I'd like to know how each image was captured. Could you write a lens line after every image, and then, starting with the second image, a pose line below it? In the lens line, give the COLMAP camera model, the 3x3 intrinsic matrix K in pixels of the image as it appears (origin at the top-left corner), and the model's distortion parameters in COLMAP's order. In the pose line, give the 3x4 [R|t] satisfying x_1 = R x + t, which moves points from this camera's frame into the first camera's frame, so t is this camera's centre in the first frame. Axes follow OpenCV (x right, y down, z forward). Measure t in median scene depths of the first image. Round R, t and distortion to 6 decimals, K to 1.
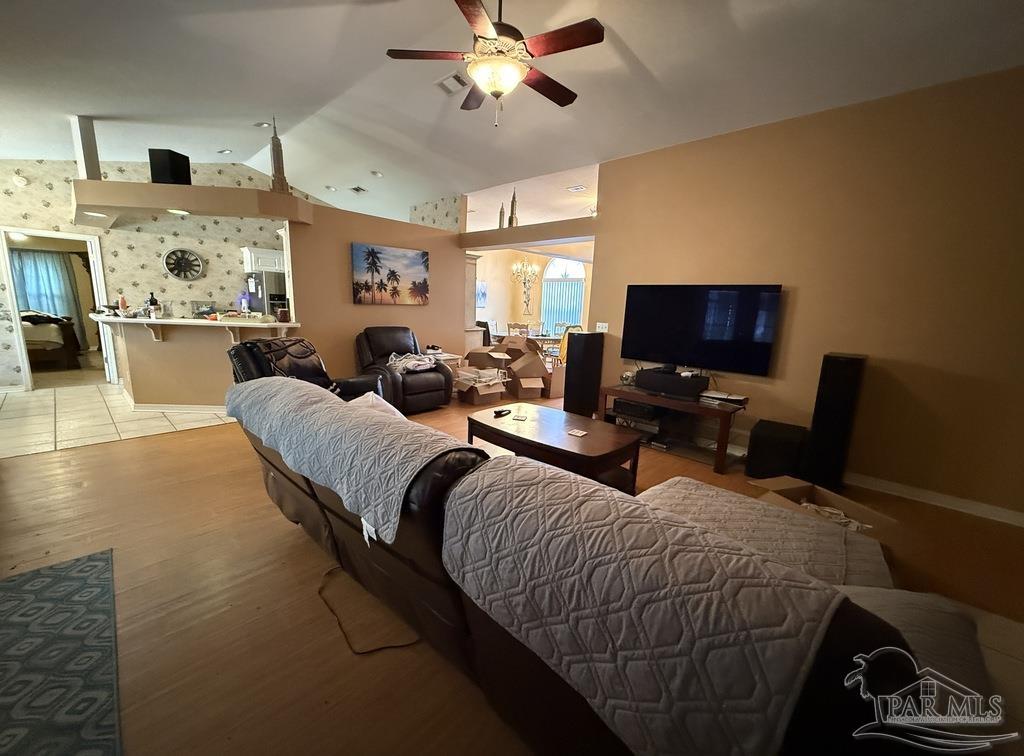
lens RADIAL K [[408.5, 0, 511.1], [0, 408.5, 378.4], [0, 0, 1]] dist [0.000643, 0.000034]
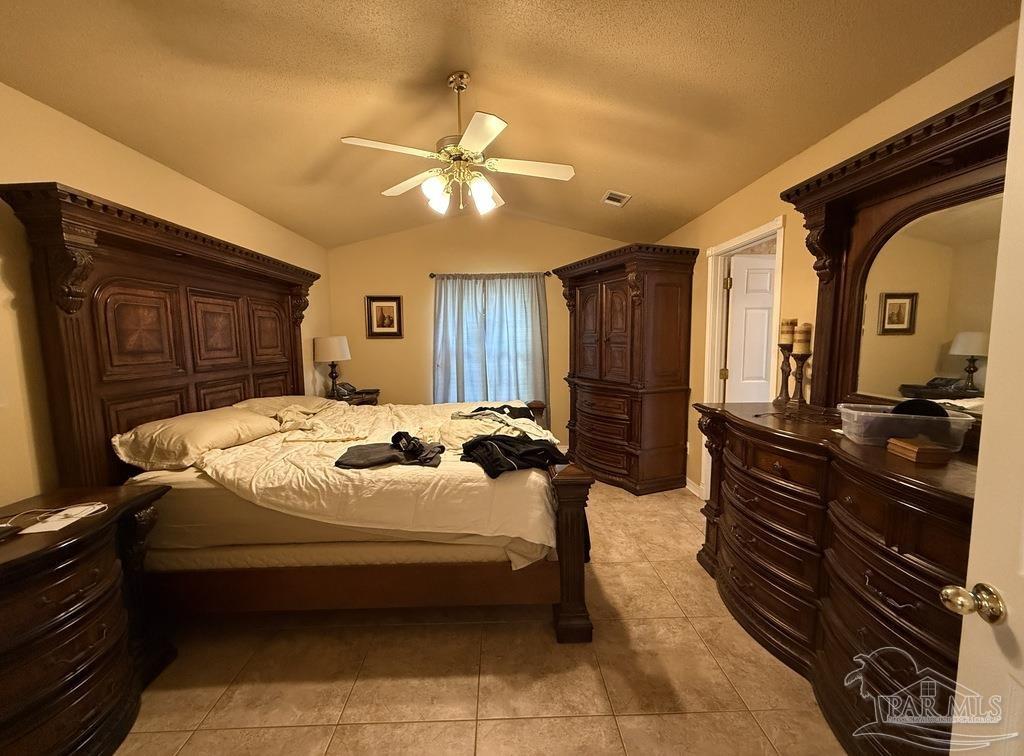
lens RADIAL K [[408.5, 0, 509.5], [0, 408.5, 380.4], [0, 0, 1]] dist [0.000643, 0.000034]
pose [[0.693363, 0.032891, -0.719837, -0.983605], [-0.092060, 0.994815, -0.043219, -0.193375], [0.714683, 0.096234, 0.692796, 0.829183]]
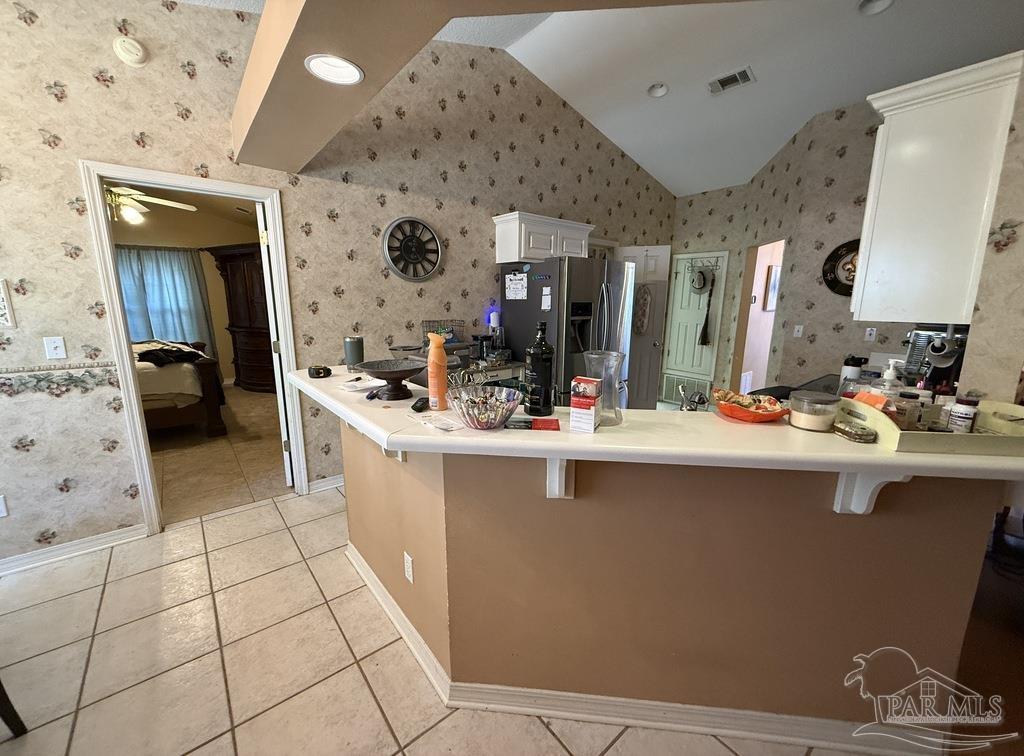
lens RADIAL K [[408.5, 0, 511.6], [0, 408.5, 379.0], [0, 0, 1]] dist [0.000643, 0.000034]
pose [[0.989485, -0.001772, -0.144621, -0.600304], [0.003637, 0.999914, 0.012632, -0.122868], [0.144587, -0.013025, 0.989406, 0.508352]]
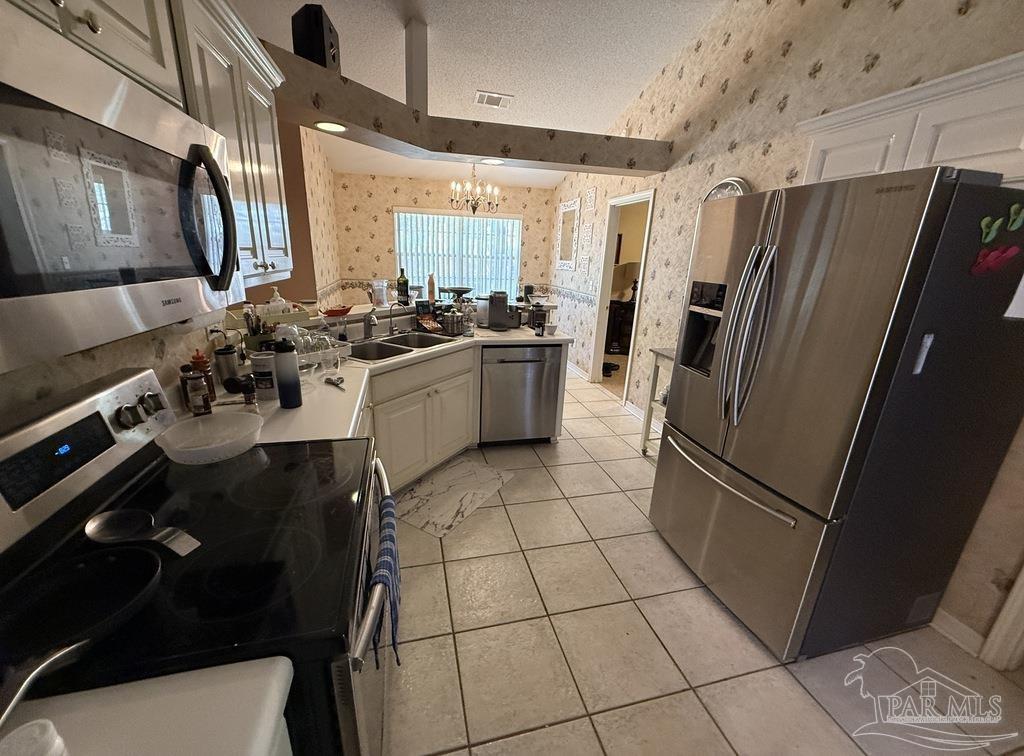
lens RADIAL K [[408.5, 0, 510.1], [0, 408.5, 379.5], [0, 0, 1]] dist [0.000643, 0.000034]
pose [[-0.548591, 0.190004, -0.814215, -0.269181], [-0.204753, 0.913652, 0.351164, -0.221494], [0.810632, 0.359358, -0.462317, 1.068233]]
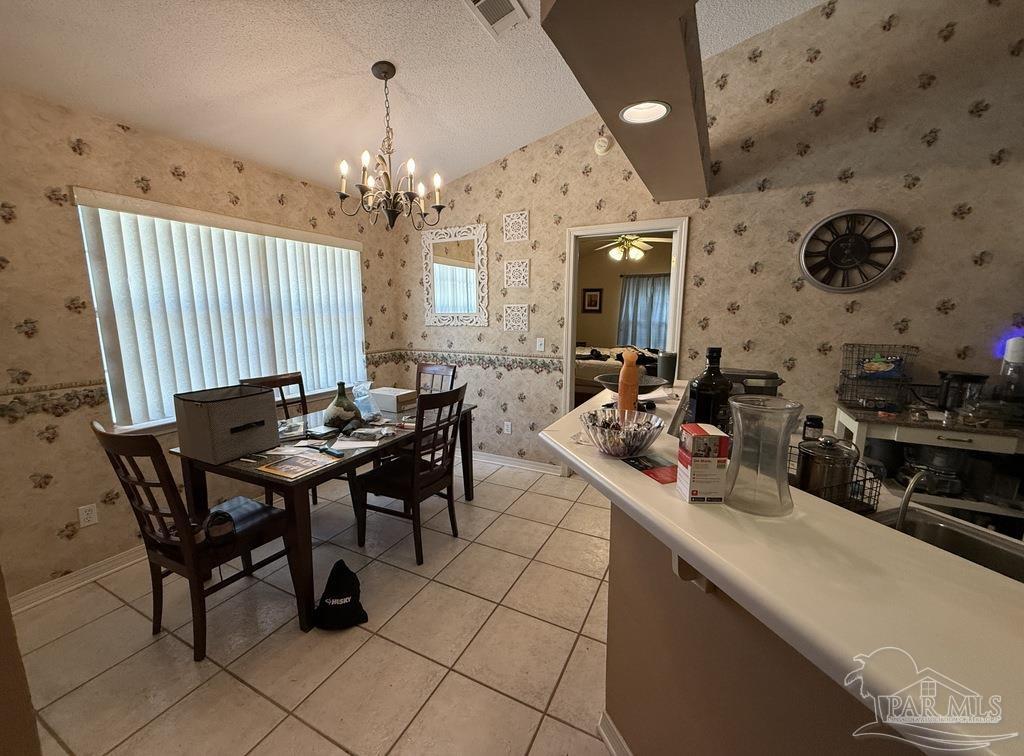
lens RADIAL K [[408.5, 0, 509.3], [0, 408.5, 378.6], [0, 0, 1]] dist [0.000643, 0.000034]
pose [[0.270345, 0.119443, -0.955326, -0.494291], [-0.160899, 0.983924, 0.077486, -0.135478], [0.949223, 0.132763, 0.285217, 0.589005]]
